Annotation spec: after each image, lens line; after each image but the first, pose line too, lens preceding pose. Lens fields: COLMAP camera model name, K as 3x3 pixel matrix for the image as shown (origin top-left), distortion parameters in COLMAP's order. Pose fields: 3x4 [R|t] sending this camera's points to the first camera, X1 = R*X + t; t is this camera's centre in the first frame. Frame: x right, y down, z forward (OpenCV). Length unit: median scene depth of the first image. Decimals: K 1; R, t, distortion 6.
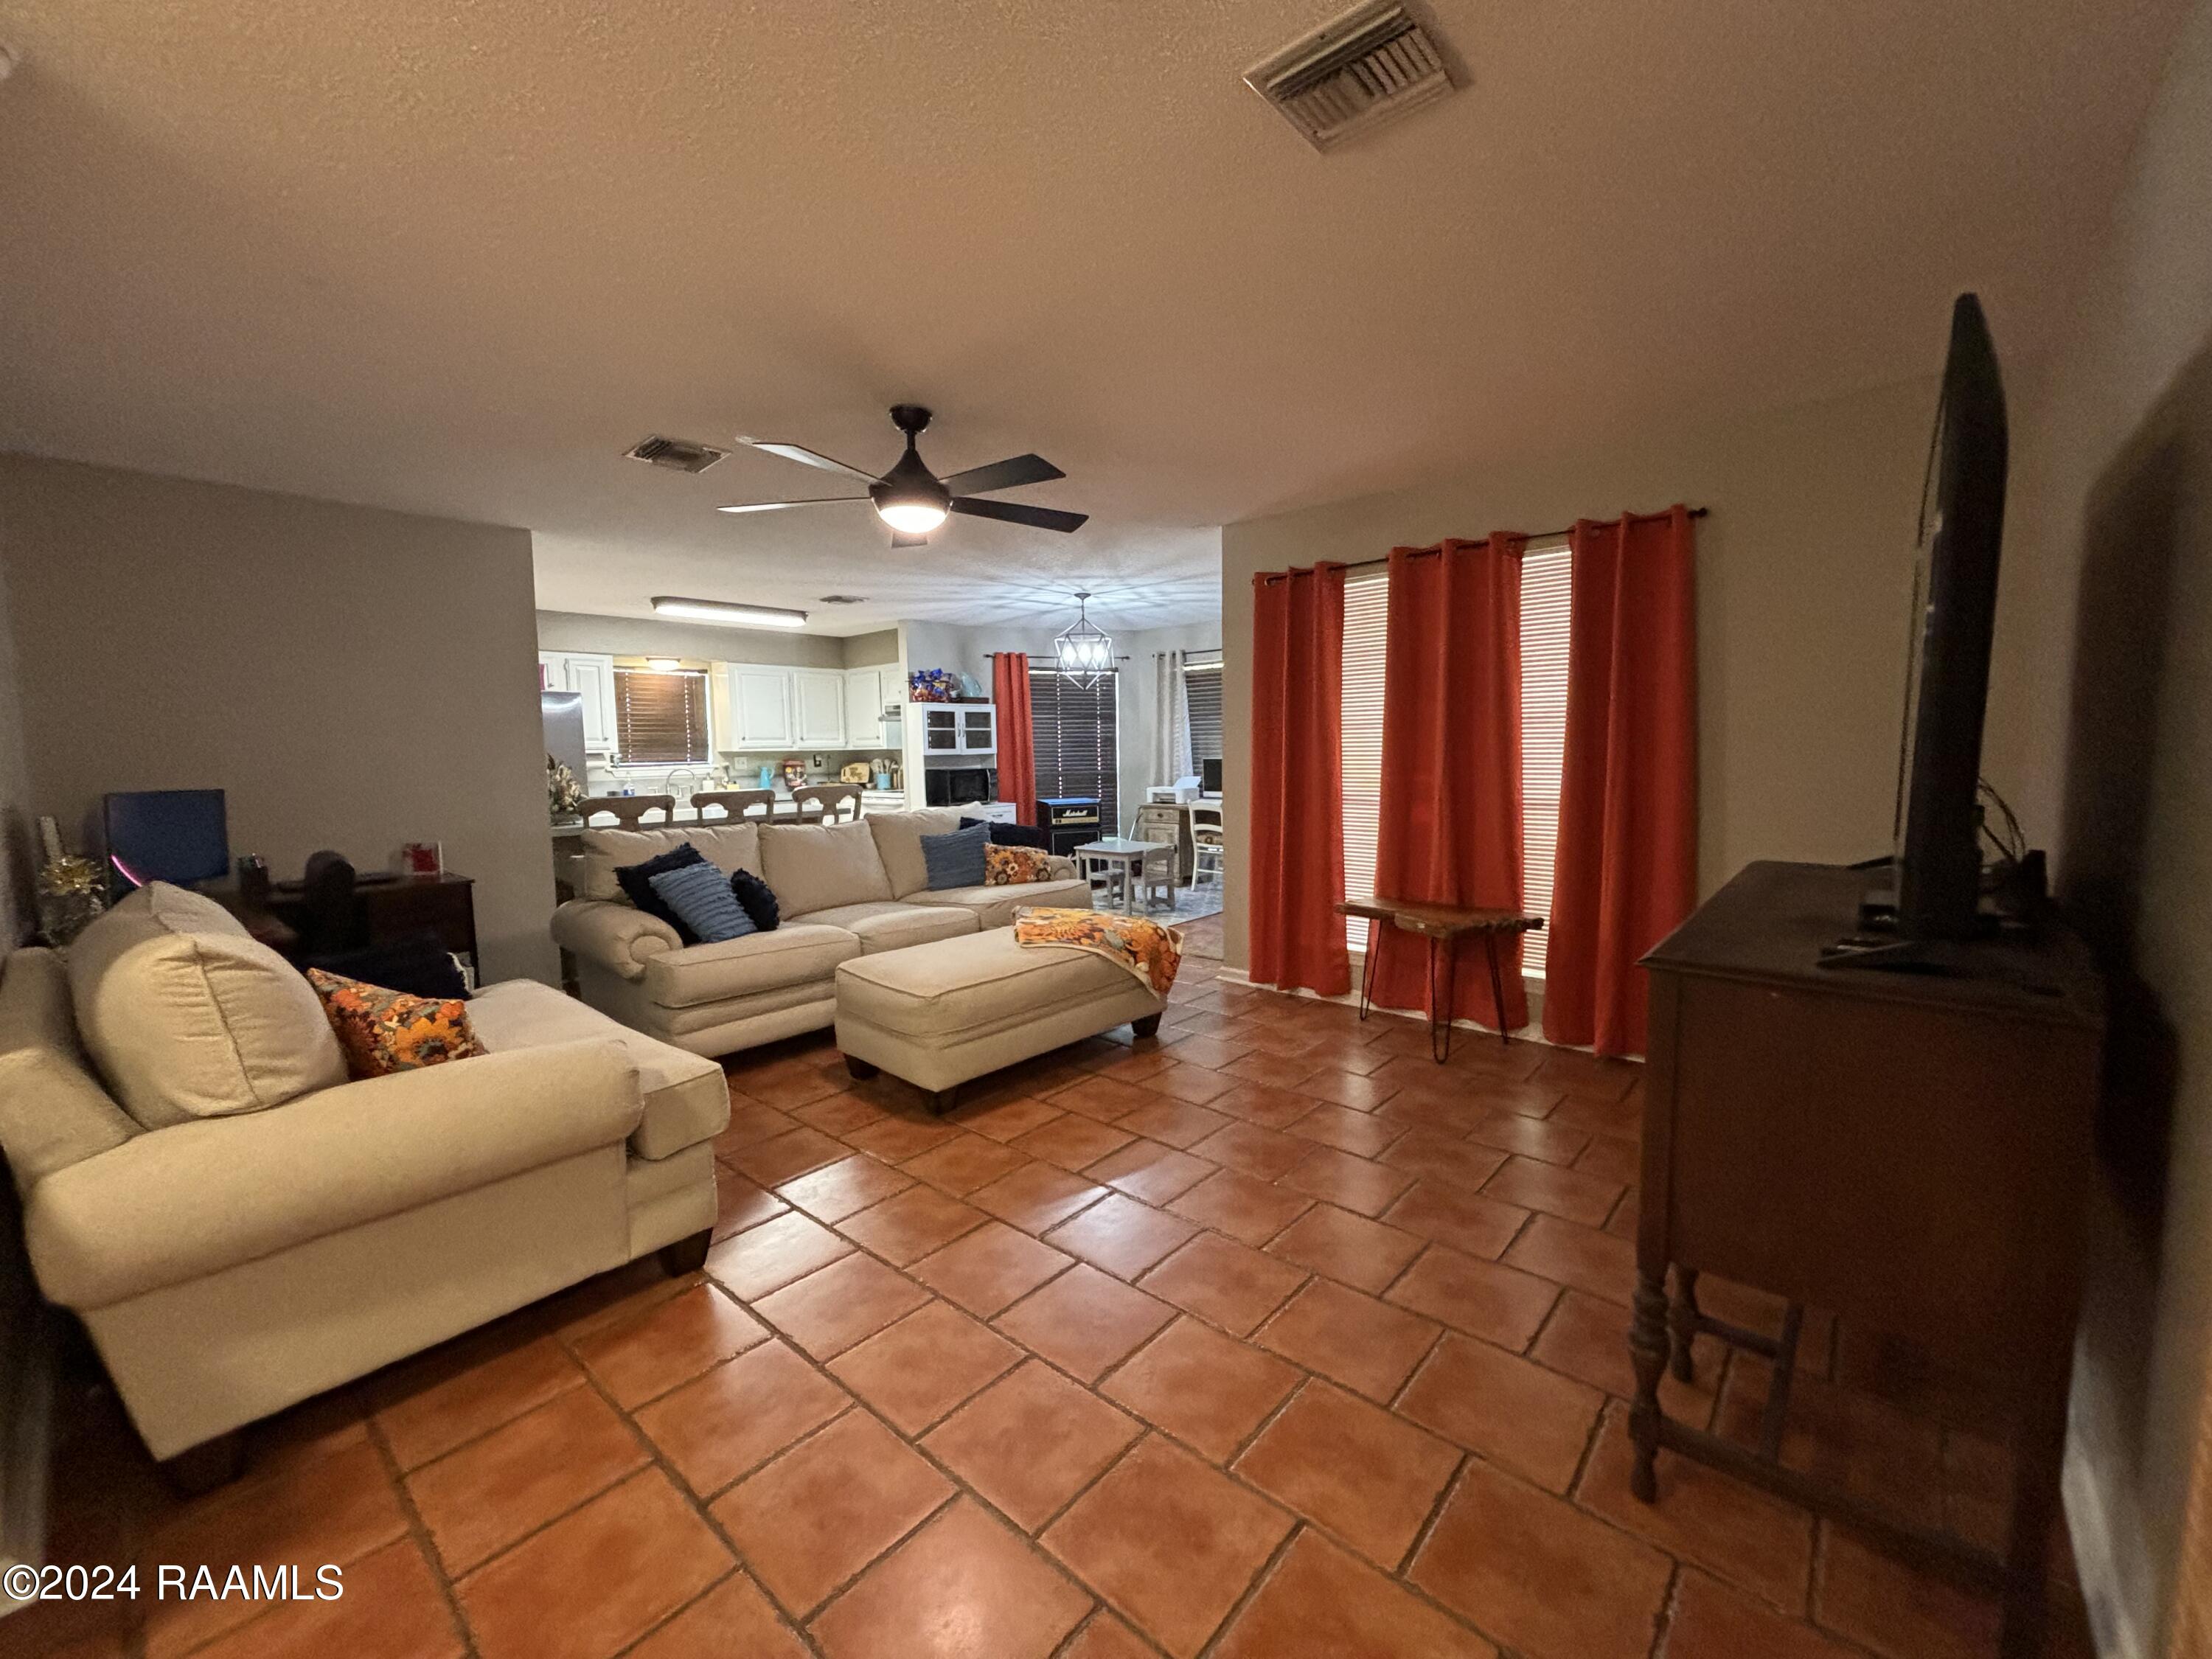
lens RADIAL K [[883.1, 0, 1123.5], [0, 883.1, 826.7], [0, 0, 1]] dist [0.000114, -0.000615]
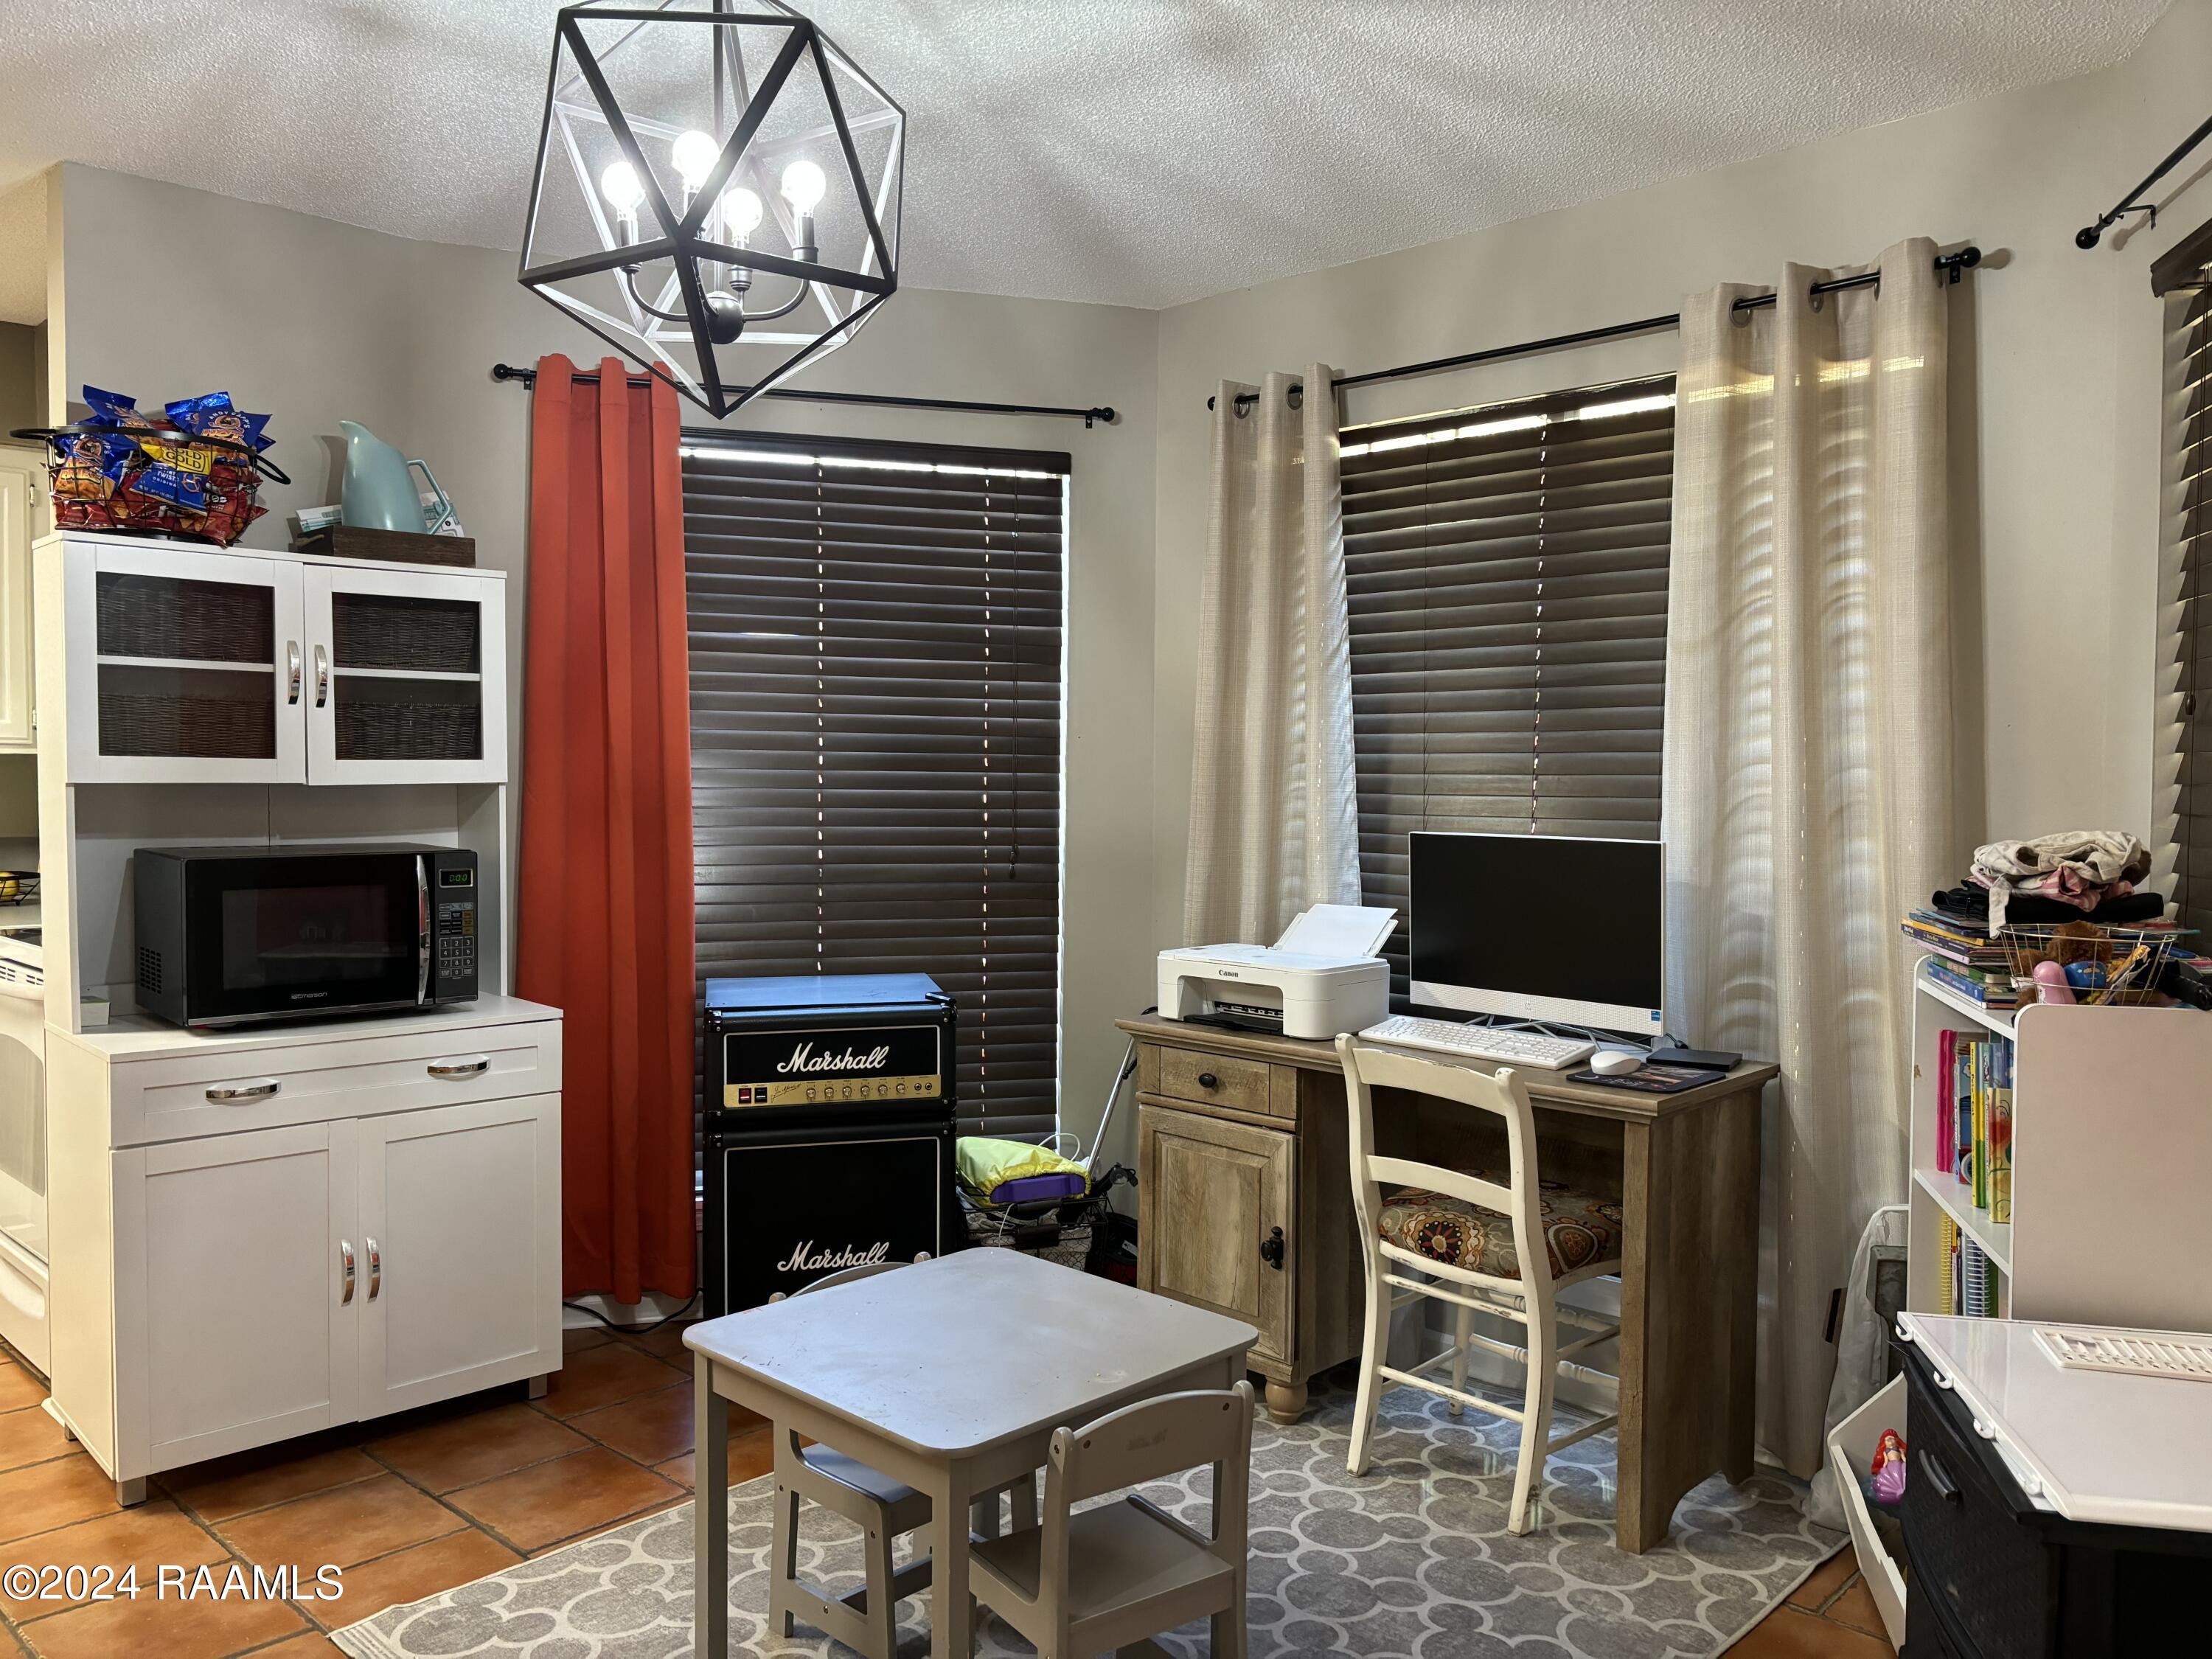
lens RADIAL K [[1667.0, 0, 1116.9], [0, 1667.0, 830.5], [0, 0, 1]] dist [0.062374, -0.062657]
pose [[0.997999, 0.027747, -0.056815, 0.040450], [-0.030893, 0.997995, -0.055250, -0.052871], [0.055168, 0.056895, 0.996855, 0.584399]]
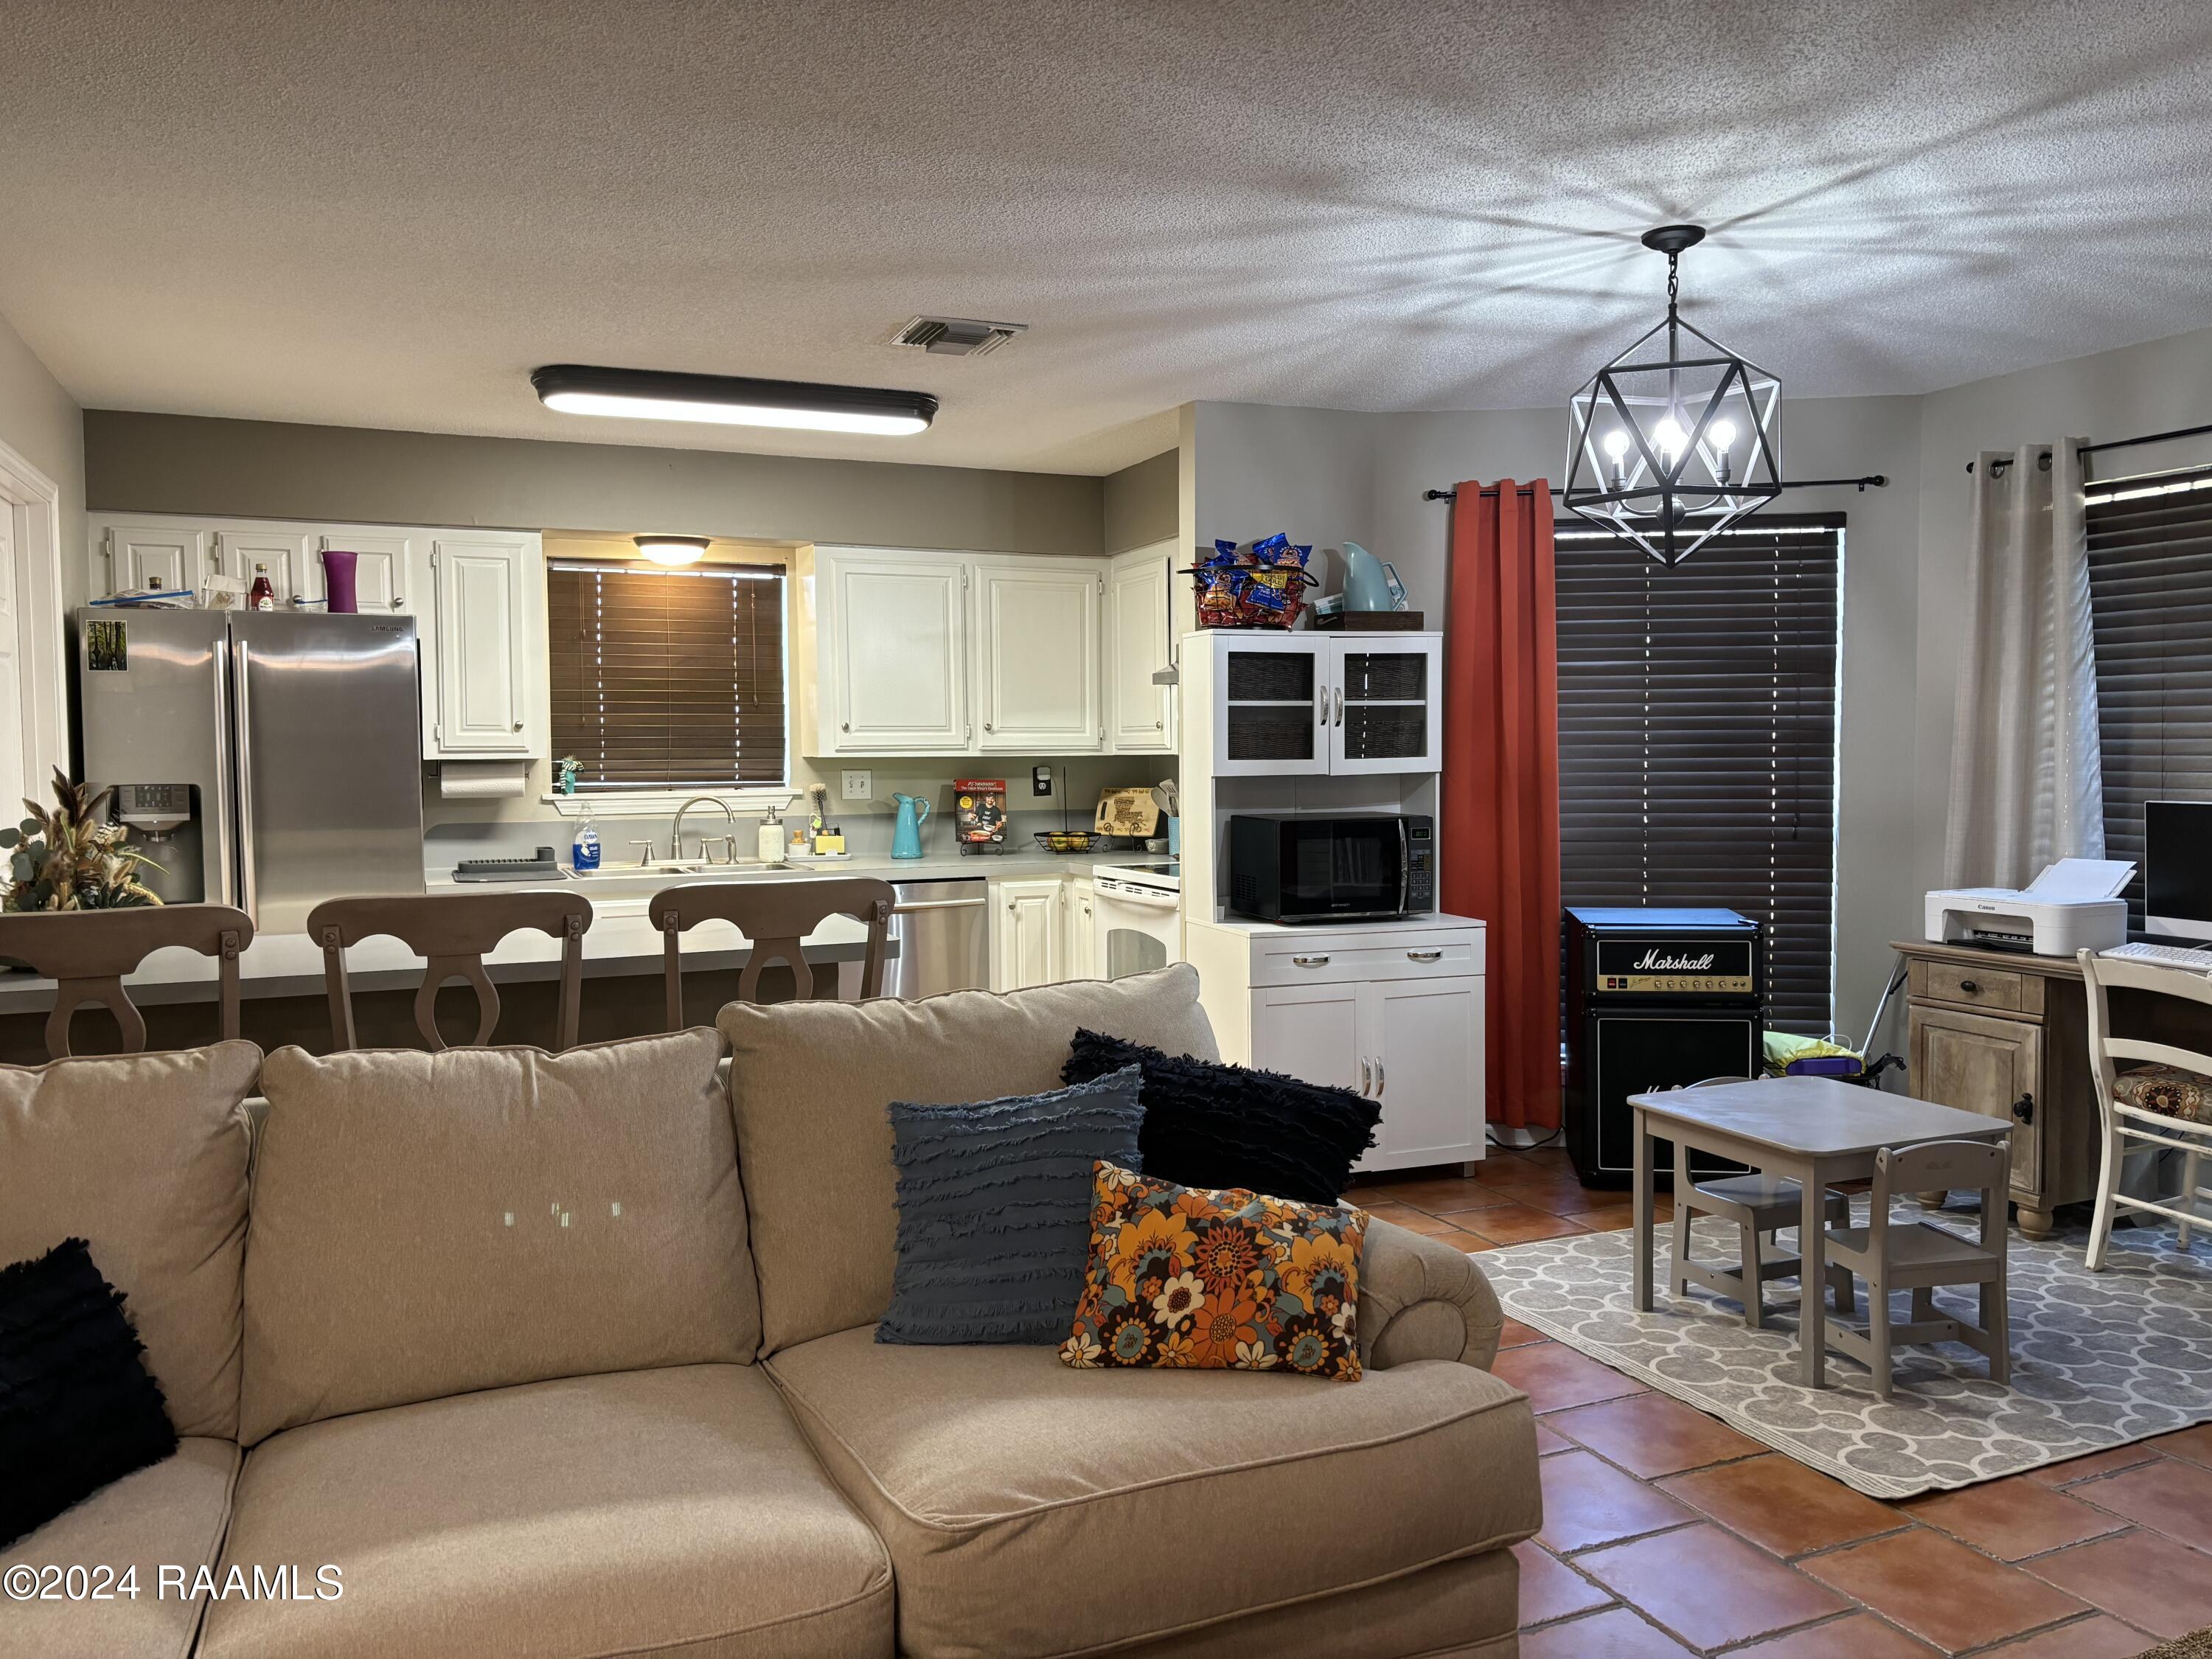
lens RADIAL K [[1667.0, 0, 1120.4], [0, 1667.0, 826.7], [0, 0, 1]] dist [0.062374, -0.062657]
pose [[0.899147, 0.030316, -0.436595, 0.030460], [-0.046173, 0.998601, -0.025750, -0.039884], [0.435204, 0.043312, 0.899289, 0.361690]]
